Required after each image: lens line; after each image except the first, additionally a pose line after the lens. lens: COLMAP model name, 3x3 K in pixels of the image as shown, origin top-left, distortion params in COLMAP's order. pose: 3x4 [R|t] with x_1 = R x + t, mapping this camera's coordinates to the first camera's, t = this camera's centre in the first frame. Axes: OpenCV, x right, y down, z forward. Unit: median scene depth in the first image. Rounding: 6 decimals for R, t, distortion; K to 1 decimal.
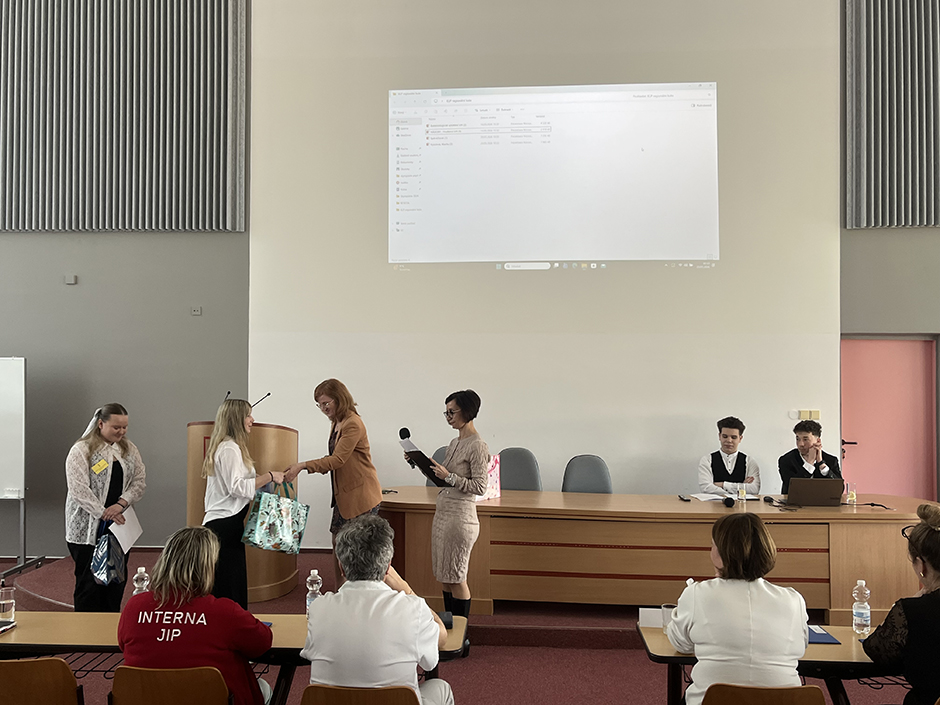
lens RADIAL K [[835.4, 0, 470.0], [0, 835.4, 352.5], [0, 0, 1]] dist [0.048278, 0.005459]
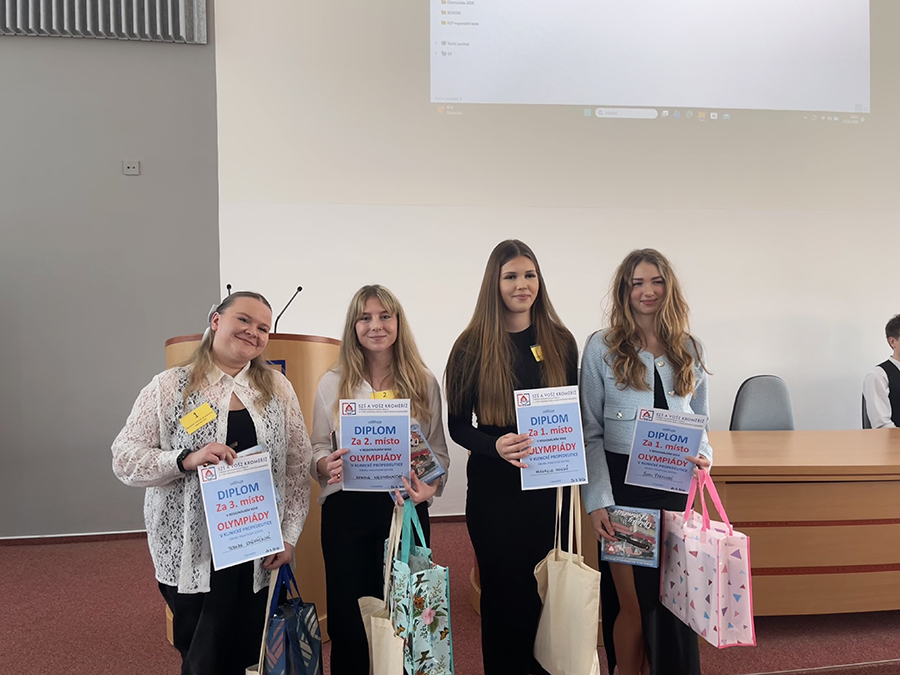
lens RADIAL K [[773.9, 0, 450.0], [0, 773.9, 337.5], [0, 0, 1]] dist [0.007667, 0.008673]
pose [[0.979807, -0.019537, 0.198989, -0.212874], [0.006675, 0.997856, 0.065107, 0.042504], [-0.199834, -0.062464, 0.977837, 0.377235]]
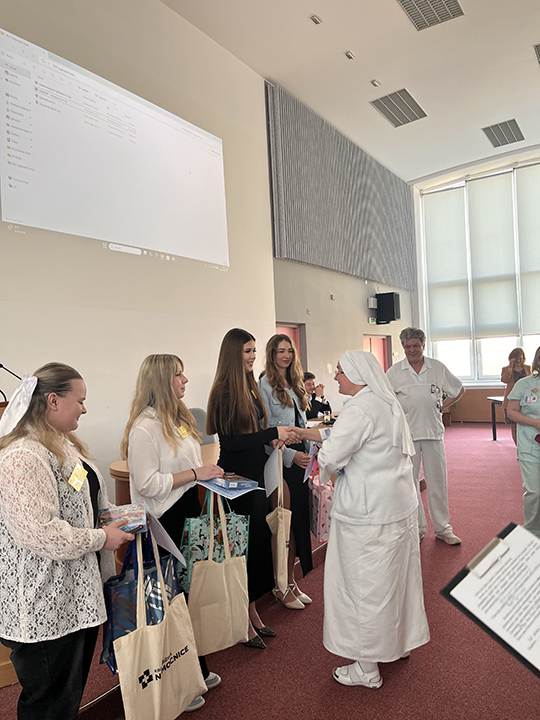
lens RADIAL K [[538.0, 0, 270.0], [0, 538.0, 360.0], [0, 0, 1]] dist [0.073227, -0.103159]
pose [[0.498283, -0.021678, 0.866743, -0.458515], [0.037713, 0.999283, 0.003312, 0.046866], [-0.866194, 0.031037, 0.498744, 0.486449]]
